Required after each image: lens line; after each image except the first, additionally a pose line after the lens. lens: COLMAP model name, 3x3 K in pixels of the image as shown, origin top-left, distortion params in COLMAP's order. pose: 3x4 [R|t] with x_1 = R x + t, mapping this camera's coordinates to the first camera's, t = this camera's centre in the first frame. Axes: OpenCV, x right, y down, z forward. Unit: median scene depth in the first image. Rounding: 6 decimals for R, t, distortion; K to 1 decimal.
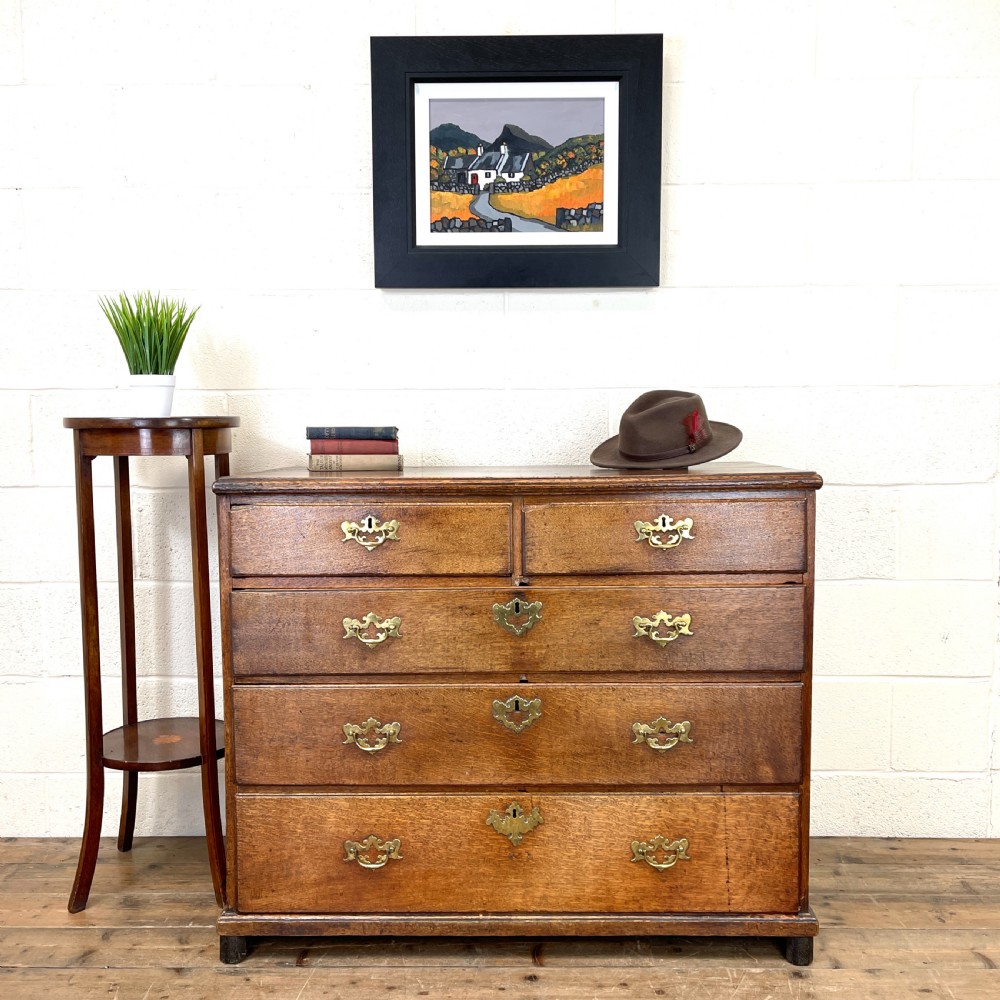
lens RADIAL K [[994.4, 0, 504.8], [0, 994.4, 505.4], [0, 0, 1]] dist [0.058462, -0.075379]
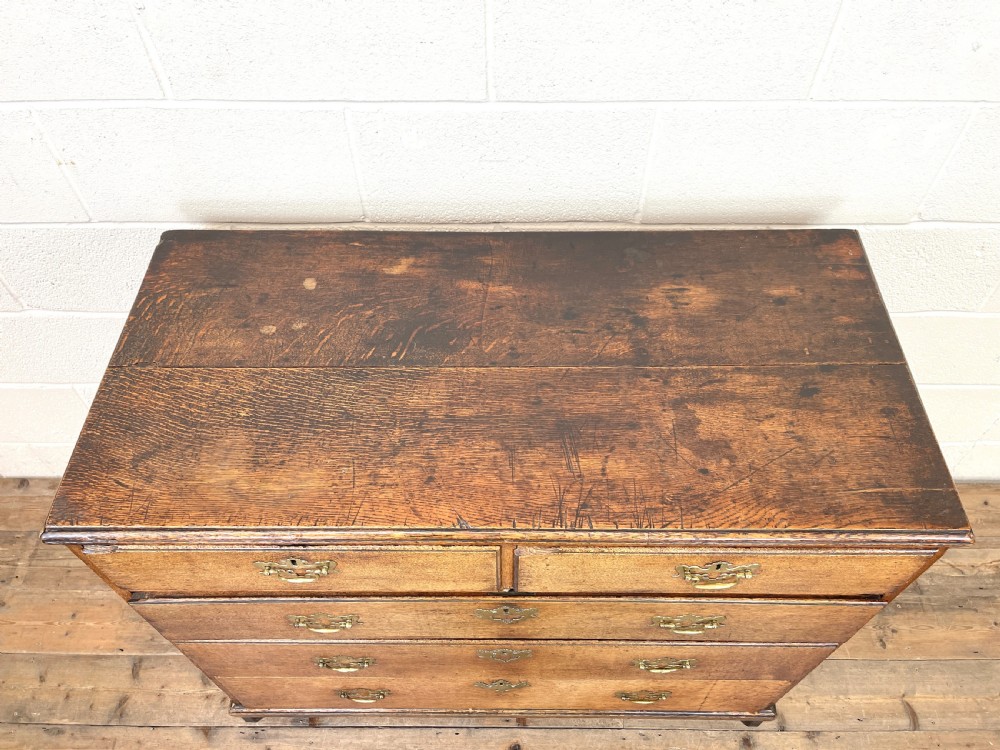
lens RADIAL K [[749.4, 0, 500.0], [0, 749.4, 375.0], [0, 0, 1]] dist [0.072234, -0.102408]
pose [[0.999931, -0.006680, 0.009625, 0.003243], [-0.002837, 0.659024, 0.752117, -0.458306], [-0.011367, -0.752092, 0.658960, 0.741167]]
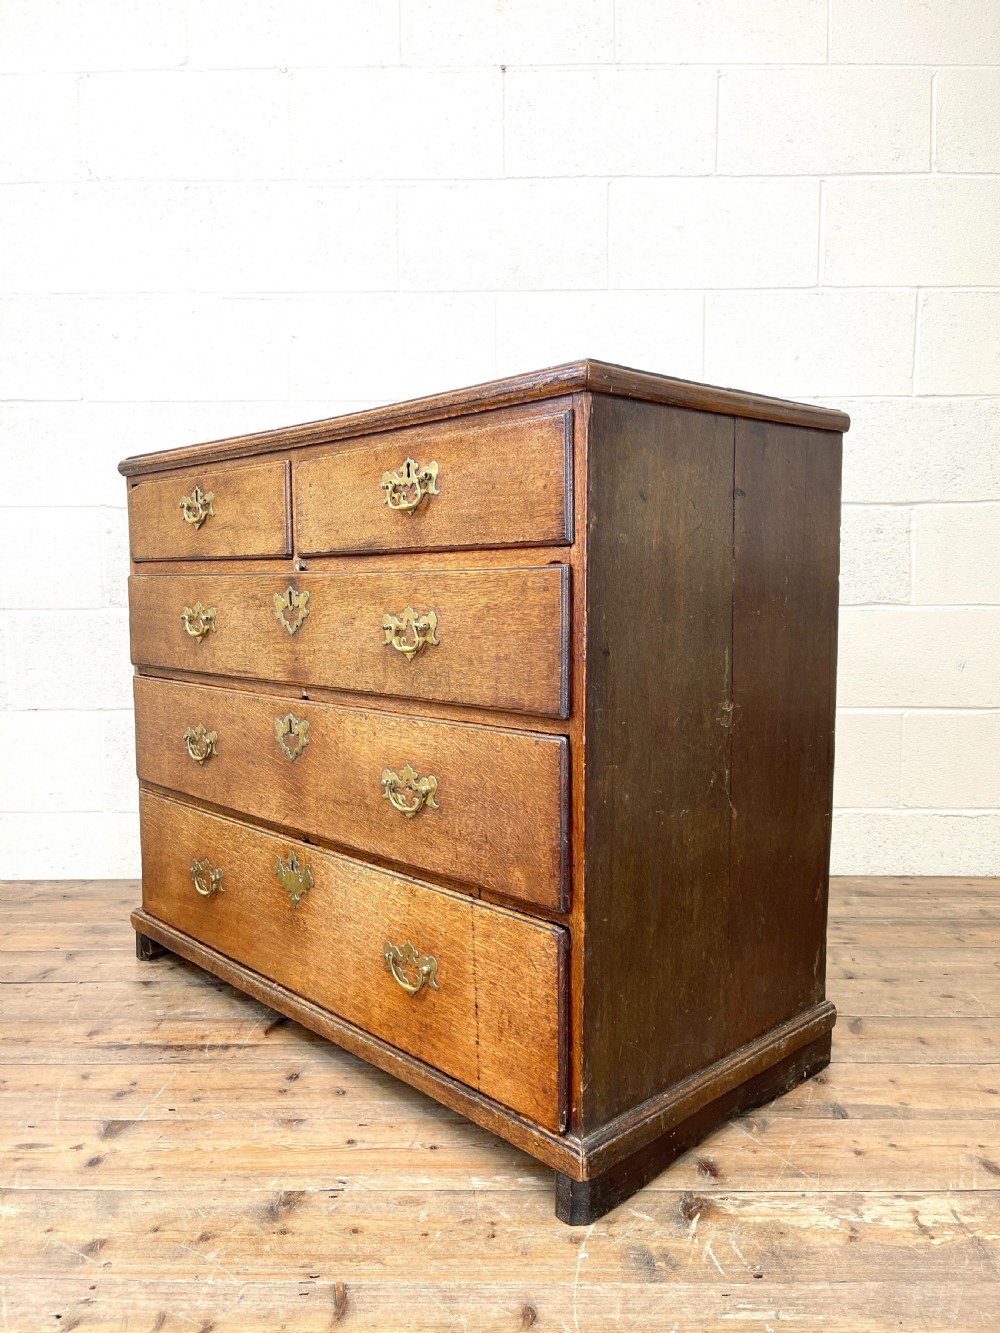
lens RADIAL K [[1009.7, 0, 505.7], [0, 1009.7, 669.8], [0, 0, 1]] dist [0.074841, -0.106587]
pose [[0.706966, 0.067973, -0.703974, 0.674237], [-0.048463, 0.997687, 0.047663, 0.111325], [0.705585, 0.000420, 0.708625, 0.558676]]
